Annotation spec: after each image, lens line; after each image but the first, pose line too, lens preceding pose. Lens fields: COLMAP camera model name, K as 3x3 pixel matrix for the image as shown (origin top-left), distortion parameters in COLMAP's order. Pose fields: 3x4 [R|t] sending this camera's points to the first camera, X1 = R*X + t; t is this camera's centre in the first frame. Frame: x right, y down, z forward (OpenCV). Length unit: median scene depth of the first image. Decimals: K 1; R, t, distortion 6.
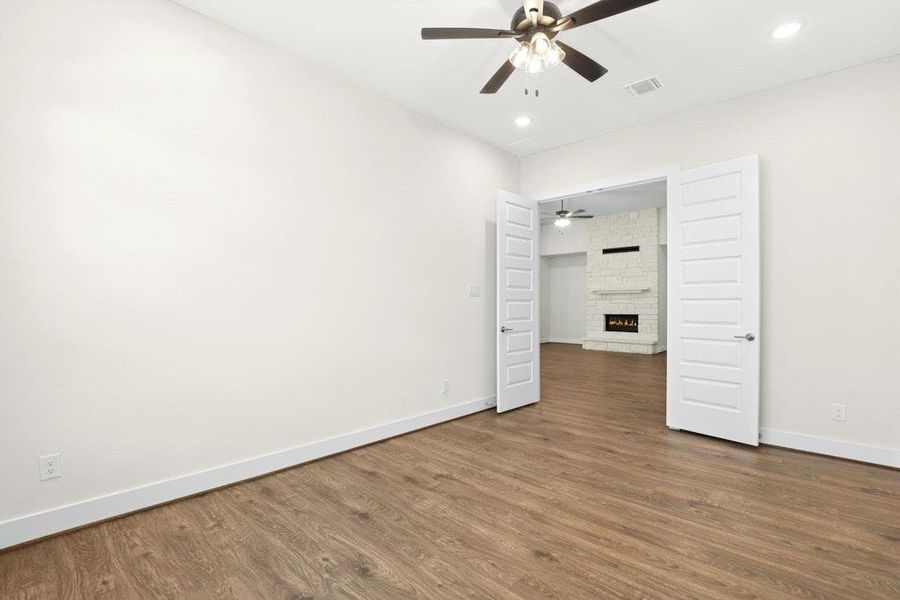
lens RADIAL K [[414.1, 0, 452.6], [0, 414.1, 302.0], [0, 0, 1]] dist [-0.035615, 0.002554]
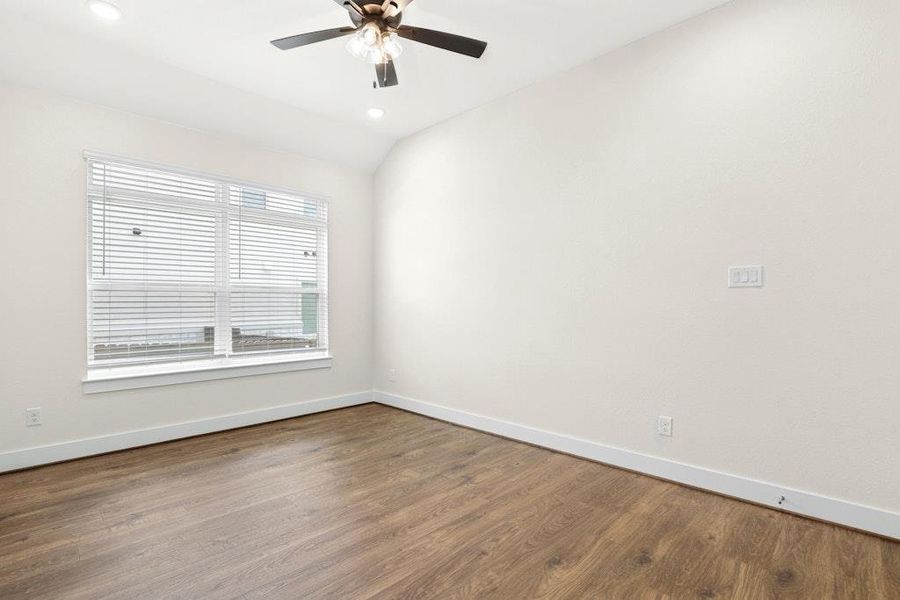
lens RADIAL K [[416.0, 0, 447.0], [0, 416.0, 299.8], [0, 0, 1]] dist [-0.028755, 0.000506]
pose [[0.000116, -0.003525, -0.999994, 0.993740], [-0.000452, 0.999994, -0.003525, -0.006499], [1.000000, 0.000453, 0.000115, 0.966619]]
